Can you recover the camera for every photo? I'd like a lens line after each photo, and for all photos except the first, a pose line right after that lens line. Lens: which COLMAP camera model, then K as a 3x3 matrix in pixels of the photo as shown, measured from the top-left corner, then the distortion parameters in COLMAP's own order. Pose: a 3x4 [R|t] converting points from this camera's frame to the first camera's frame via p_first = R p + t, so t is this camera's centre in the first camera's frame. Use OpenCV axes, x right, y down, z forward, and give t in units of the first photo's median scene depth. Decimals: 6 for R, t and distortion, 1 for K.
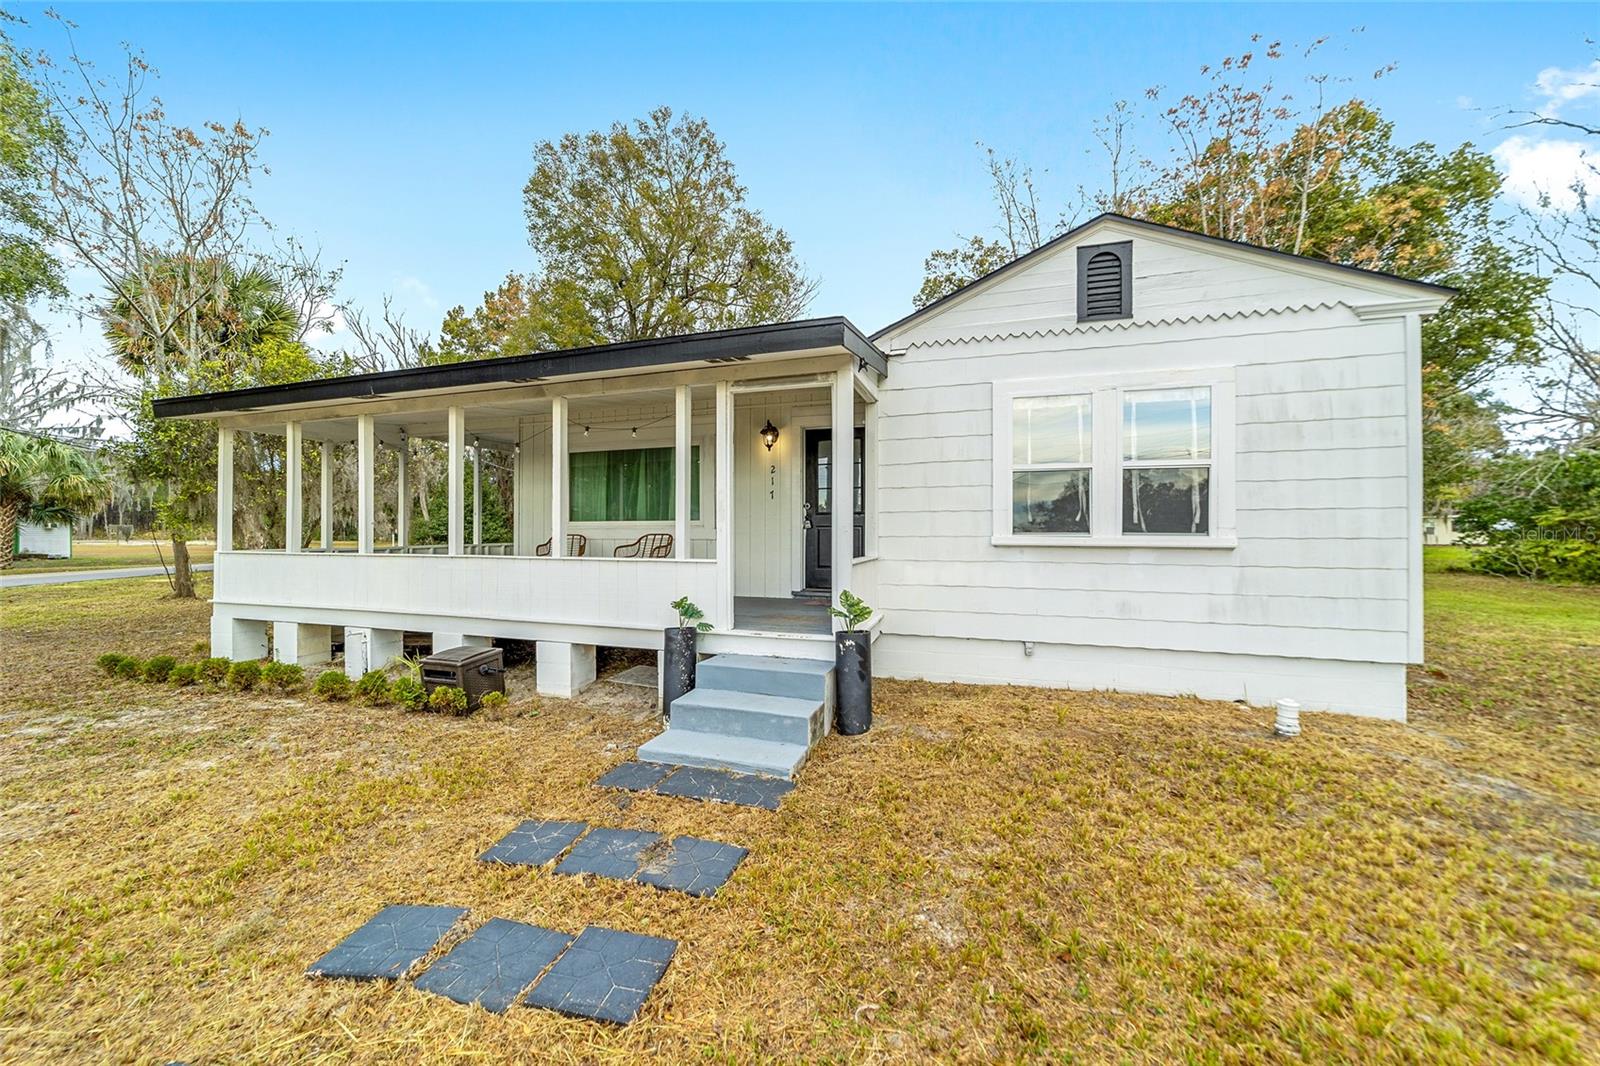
lens RADIAL K [[611.8, 0, 779.4], [0, 611.8, 529.1], [0, 0, 1]] dist [-0.018787, 0.009078]
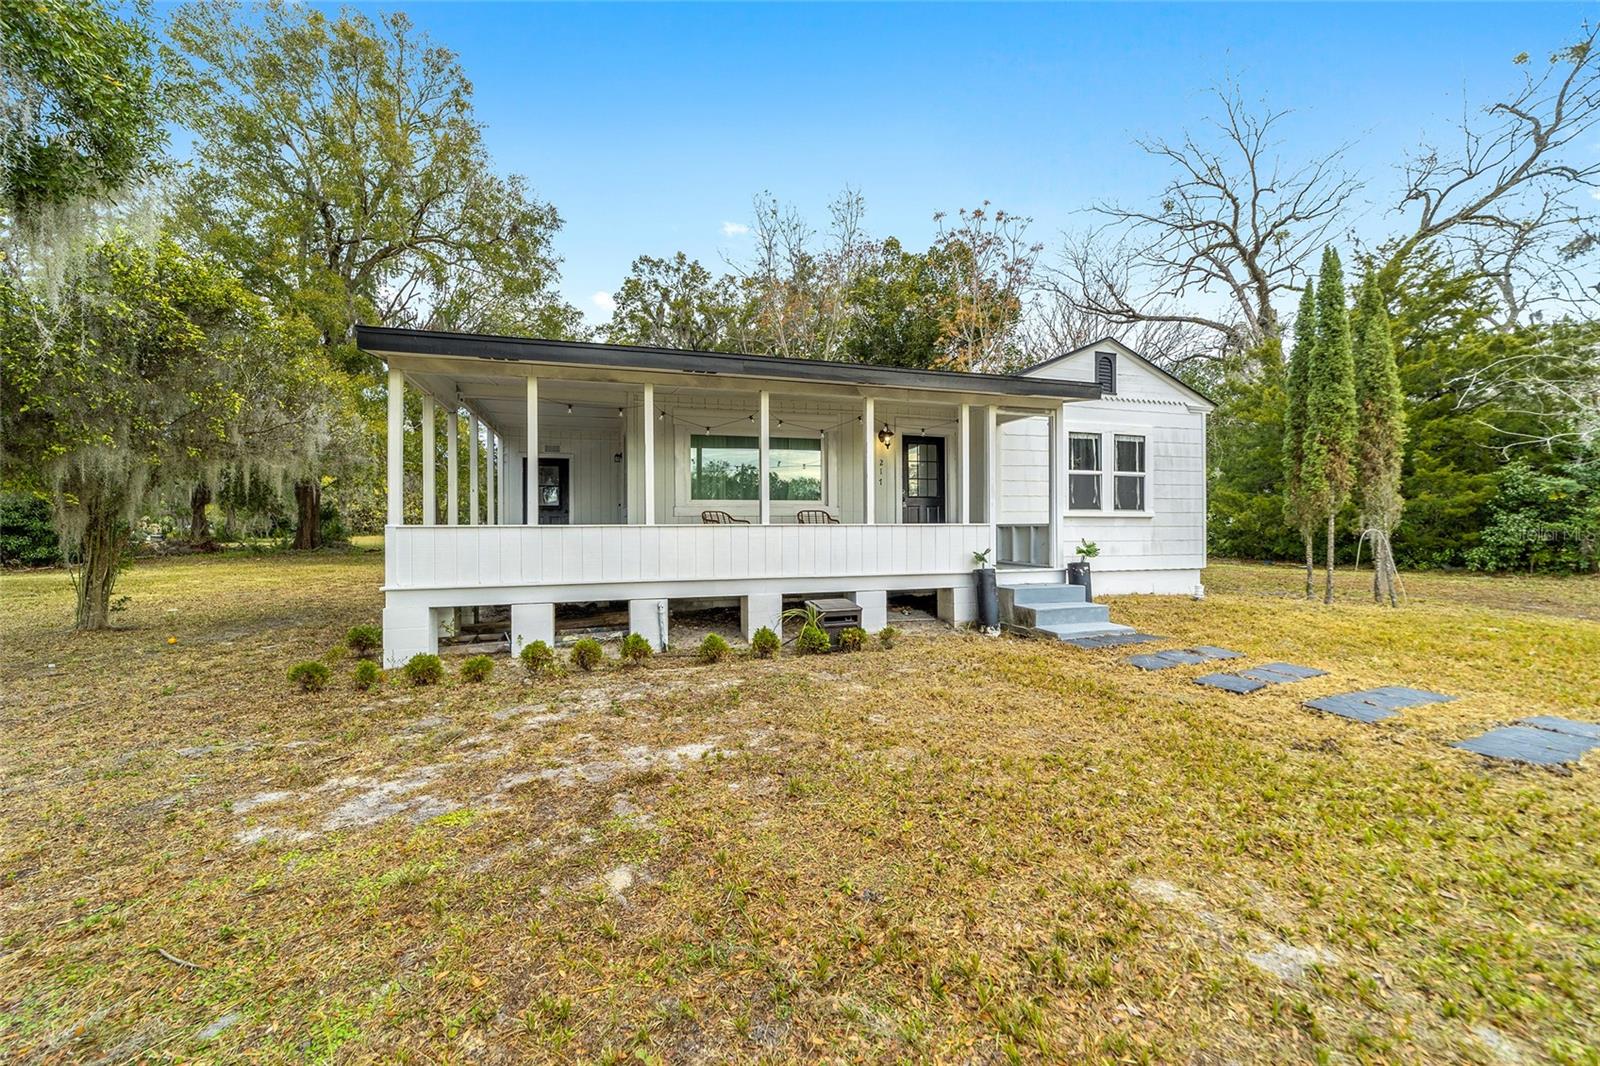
lens RADIAL K [[611.8, 0, 779.4], [0, 611.8, 529.1], [0, 0, 1]] dist [-0.018787, 0.009078]
pose [[0.809788, -0.005737, 0.586695, -1.285206], [0.001486, 0.999969, 0.007727, 0.046909], [-0.586721, -0.005385, 0.809771, 0.081873]]
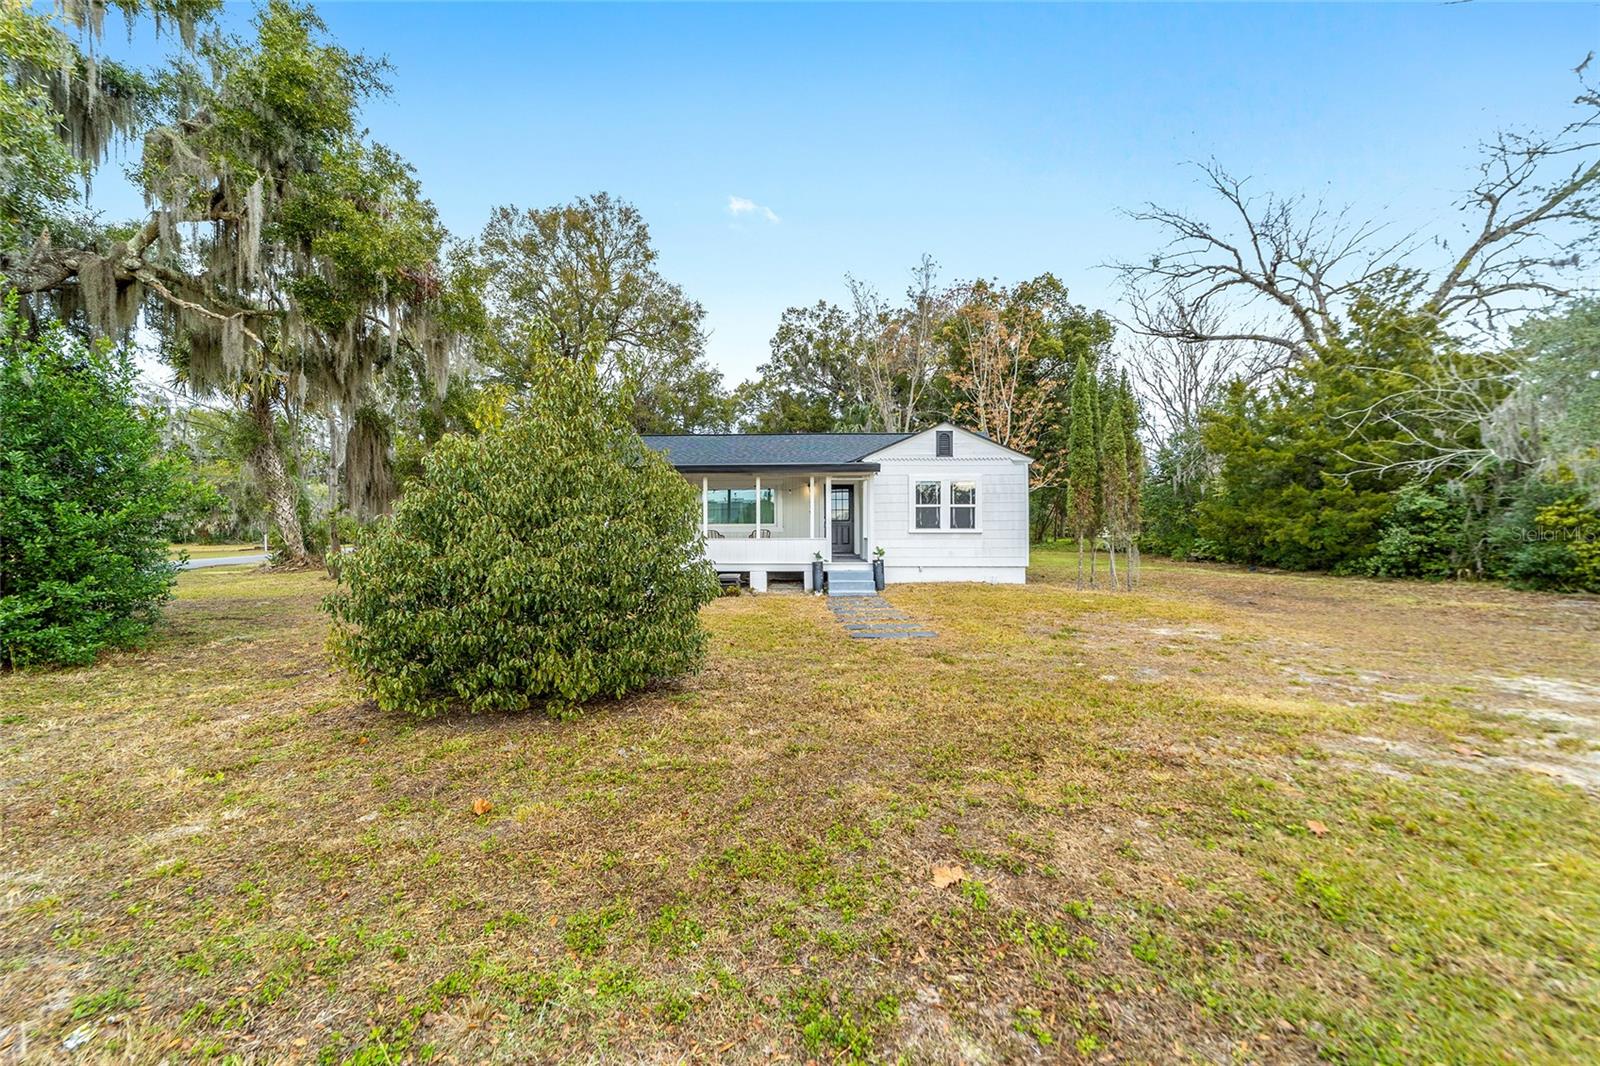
lens RADIAL K [[611.8, 0, 779.4], [0, 611.8, 529.1], [0, 0, 1]] dist [-0.018787, 0.009078]
pose [[0.955014, -0.003568, 0.296540, -1.068171], [0.002792, 0.999991, 0.003039, -0.001125], [-0.296548, -0.002074, 0.955016, -1.534407]]
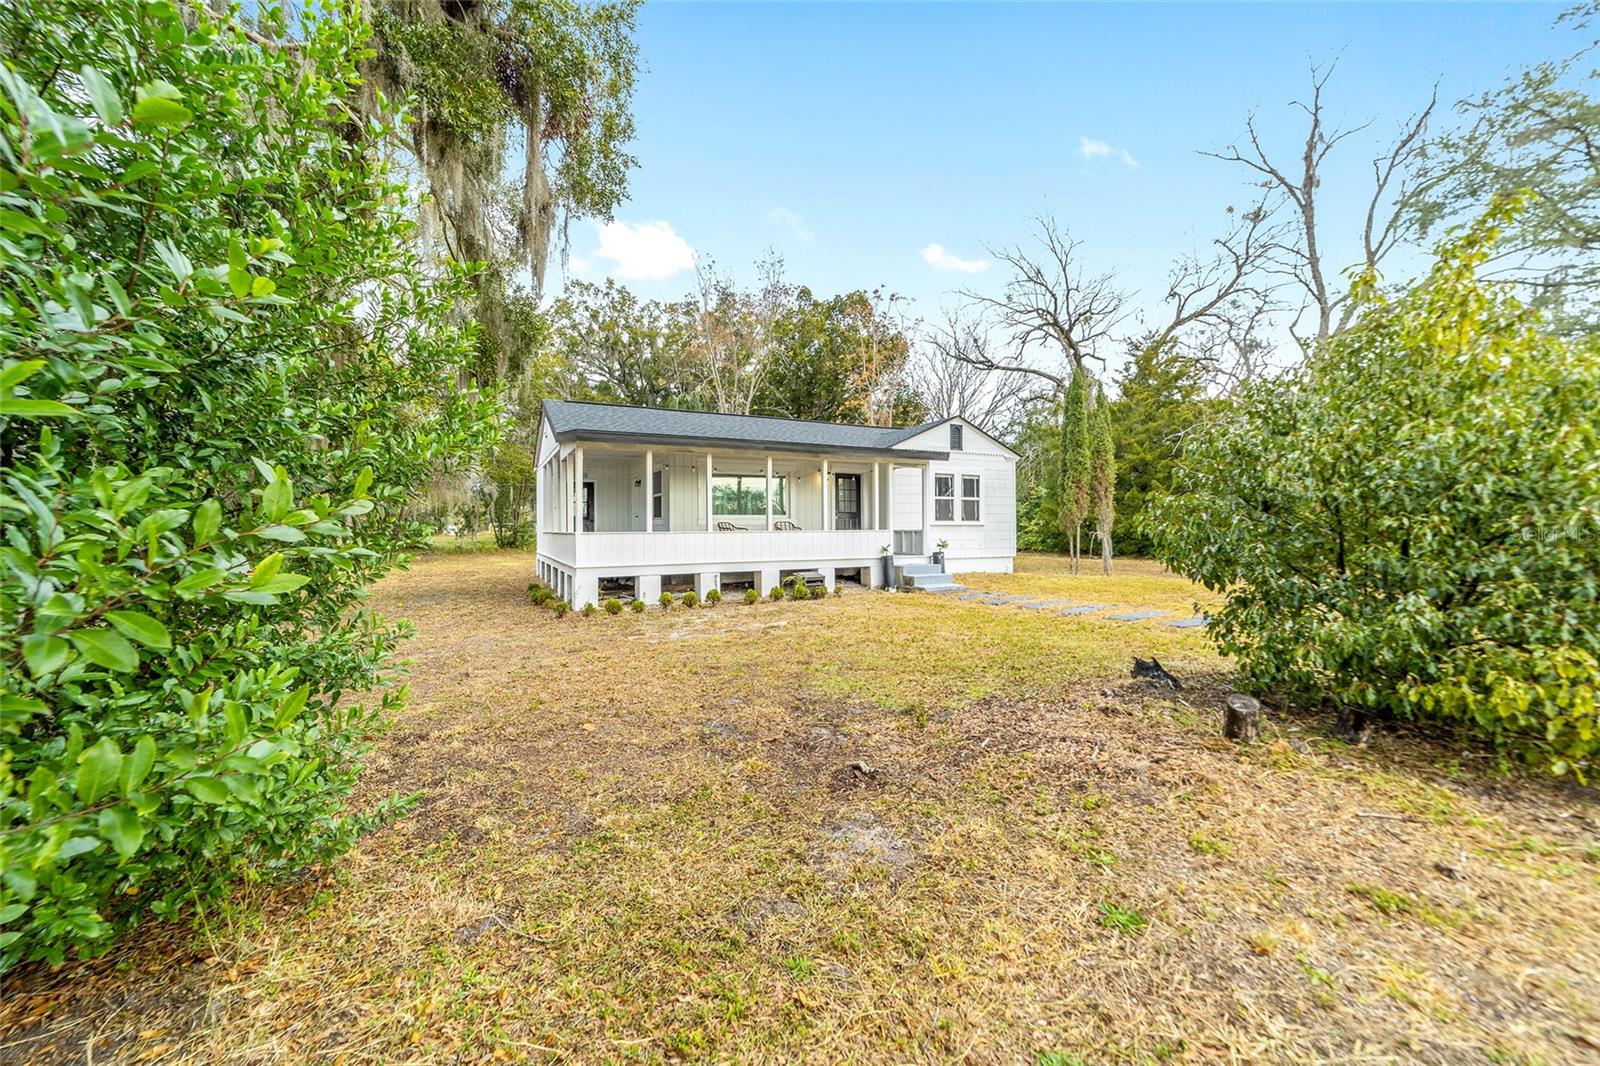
lens RADIAL K [[611.8, 0, 779.4], [0, 611.8, 529.1], [0, 0, 1]] dist [-0.018787, 0.009078]
pose [[0.701388, -0.005380, 0.712759, -2.131302], [0.003934, 0.999986, 0.003677, 0.032243], [-0.712768, 0.000225, 0.701399, -0.471886]]
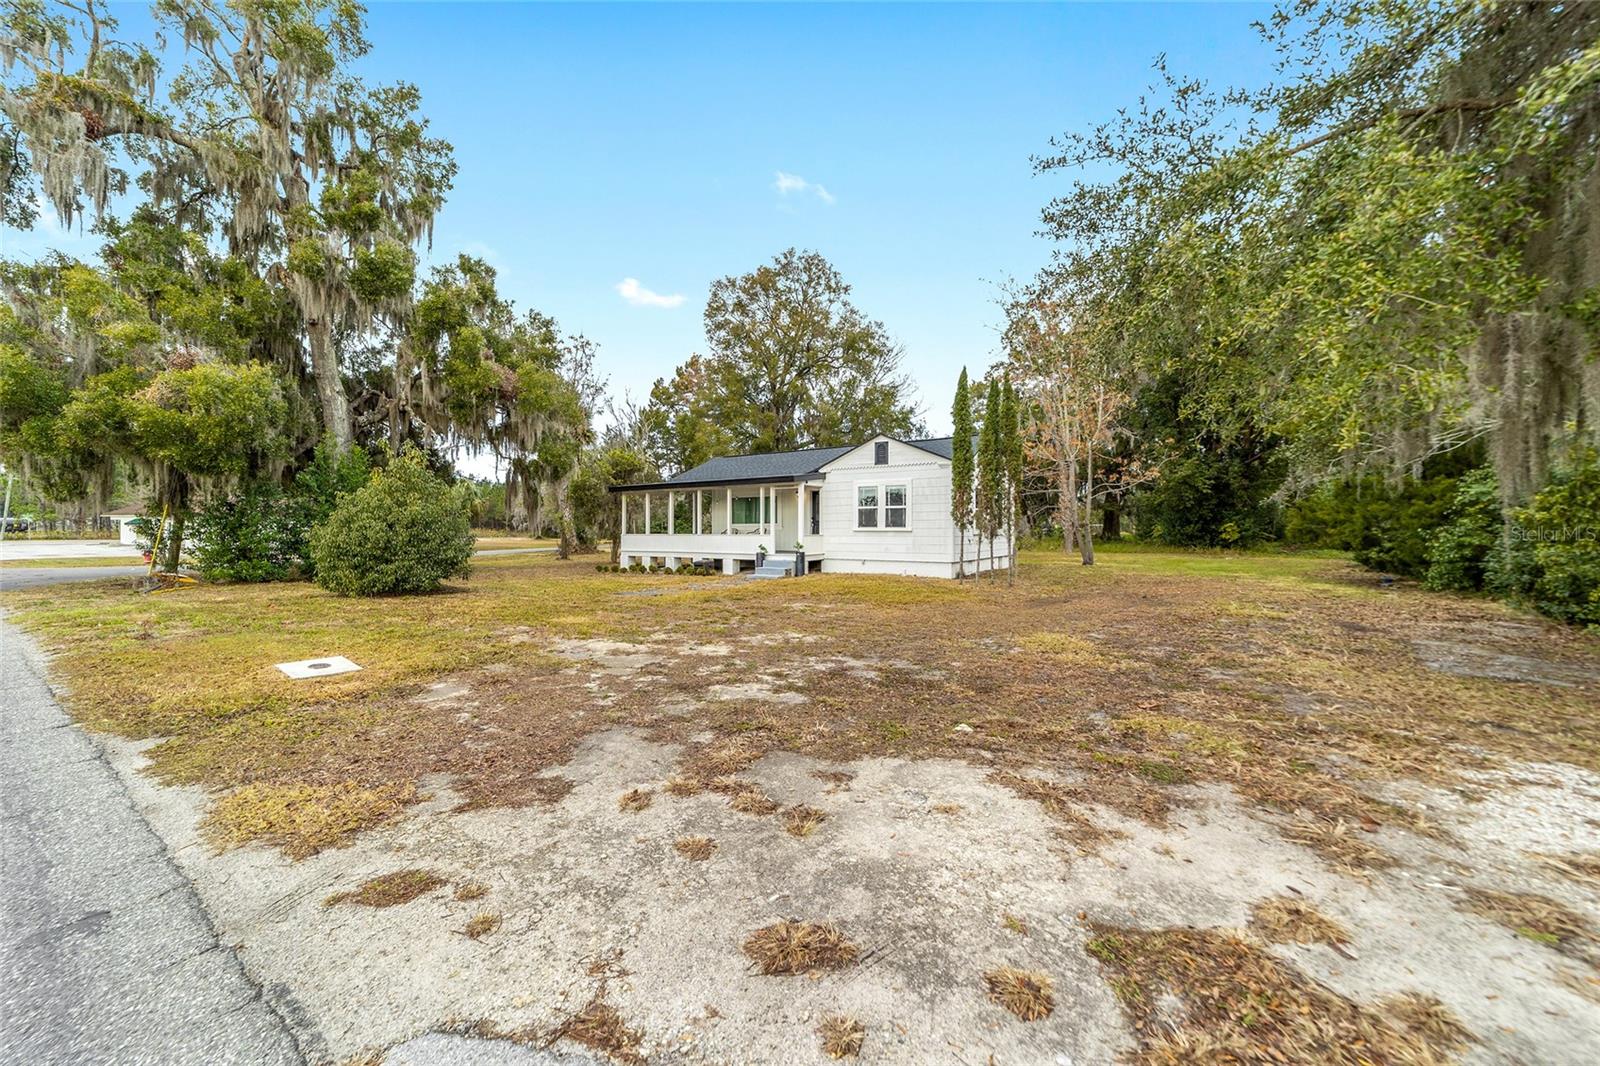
lens RADIAL K [[611.8, 0, 779.4], [0, 611.8, 529.1], [0, 0, 1]] dist [-0.018787, 0.009078]
pose [[0.967843, -0.001957, -0.251549, 0.801540], [0.002349, 0.999996, 0.001258, 0.012220], [0.251546, -0.001808, 0.967844, -2.329962]]
